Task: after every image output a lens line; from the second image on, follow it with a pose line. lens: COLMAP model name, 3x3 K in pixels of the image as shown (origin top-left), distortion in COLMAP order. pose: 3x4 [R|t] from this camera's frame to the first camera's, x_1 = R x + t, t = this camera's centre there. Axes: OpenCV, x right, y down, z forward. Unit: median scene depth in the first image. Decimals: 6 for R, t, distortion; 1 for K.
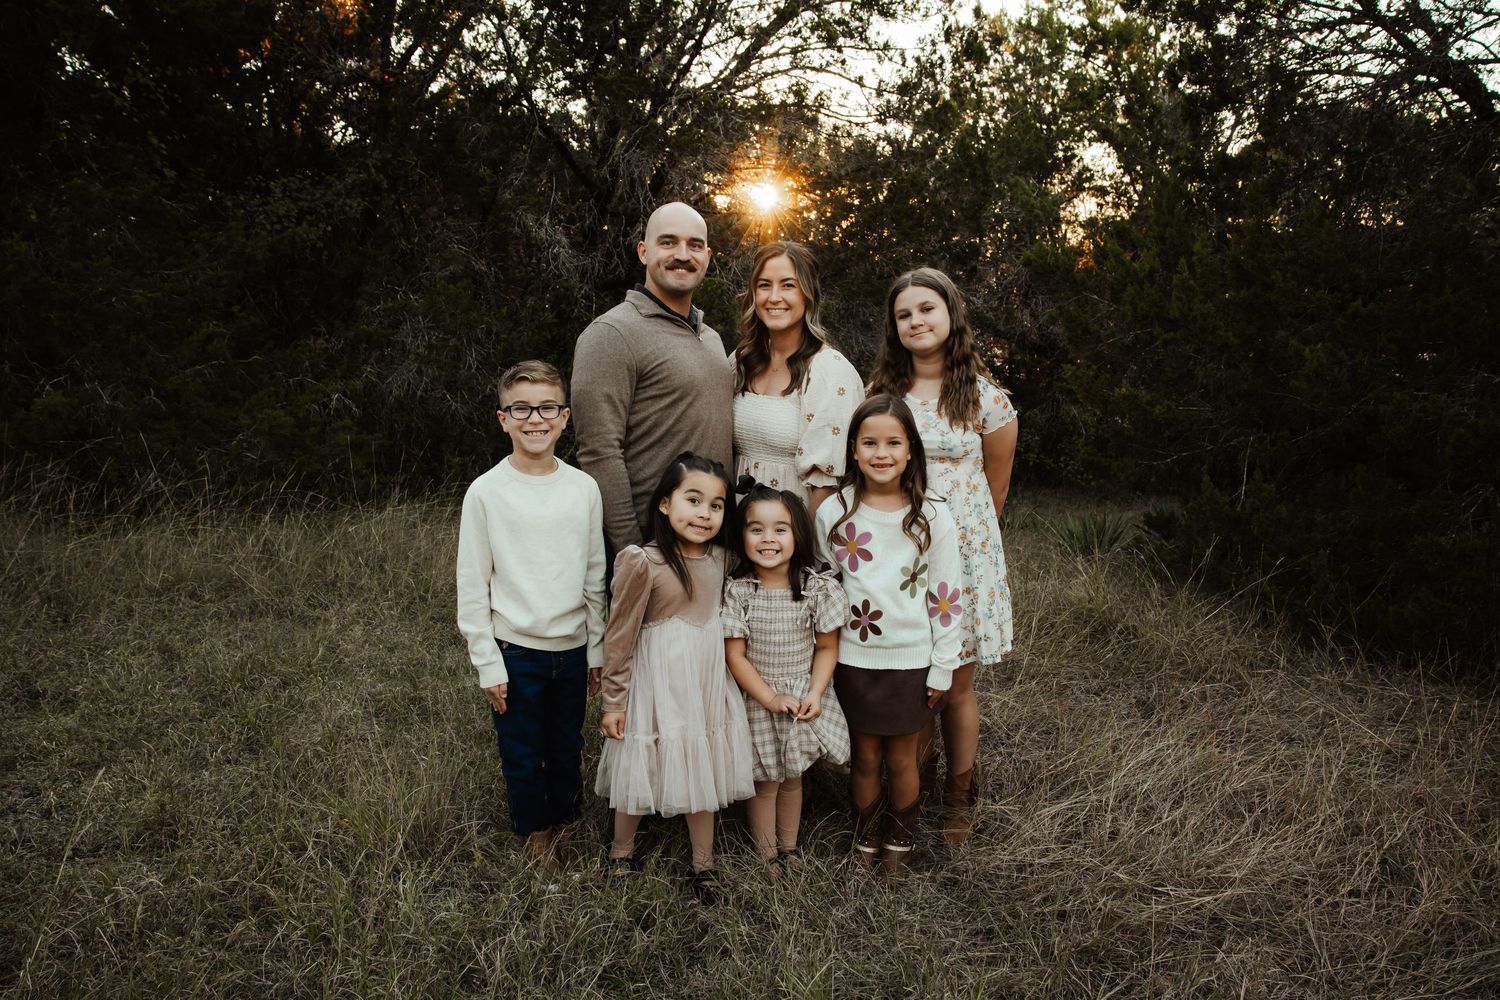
lens RADIAL K [[1469.8, 0, 750.0], [0, 1469.8, 500.0], [0, 0, 1]] dist [-0.014776, -0.015476]
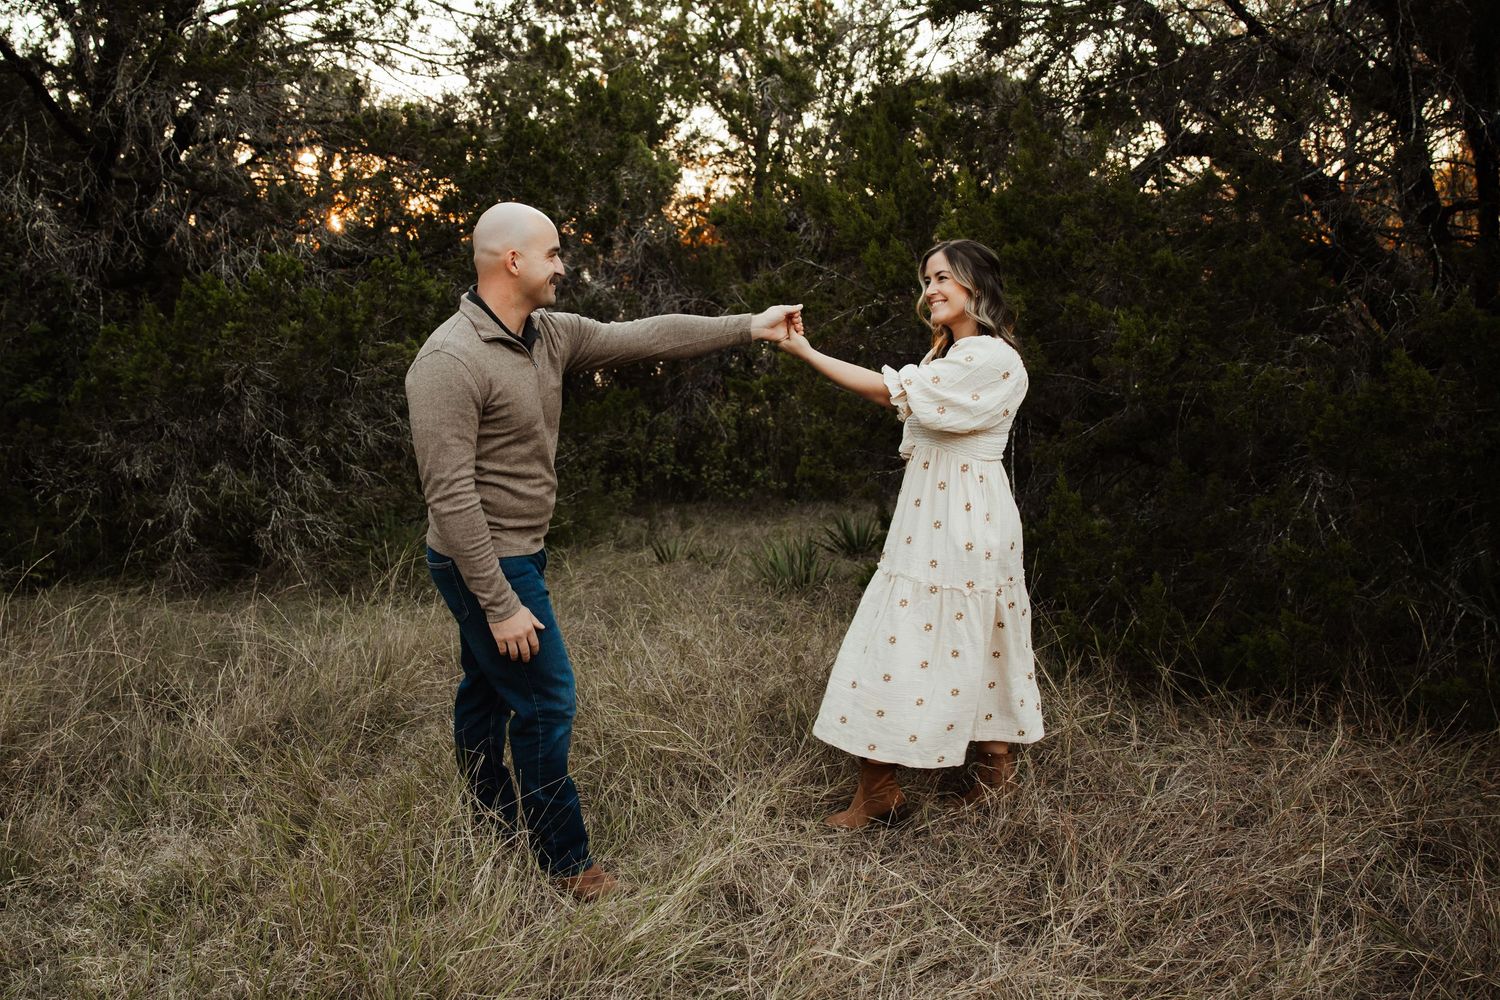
lens RADIAL K [[1469.8, 0, 750.0], [0, 1469.8, 500.0], [0, 0, 1]] dist [-0.014776, -0.015476]
pose [[0.951390, -0.078885, 0.297716, -0.021887], [0.080134, 0.996752, 0.008027, -0.016130], [-0.297382, 0.016221, 0.954621, 0.193779]]
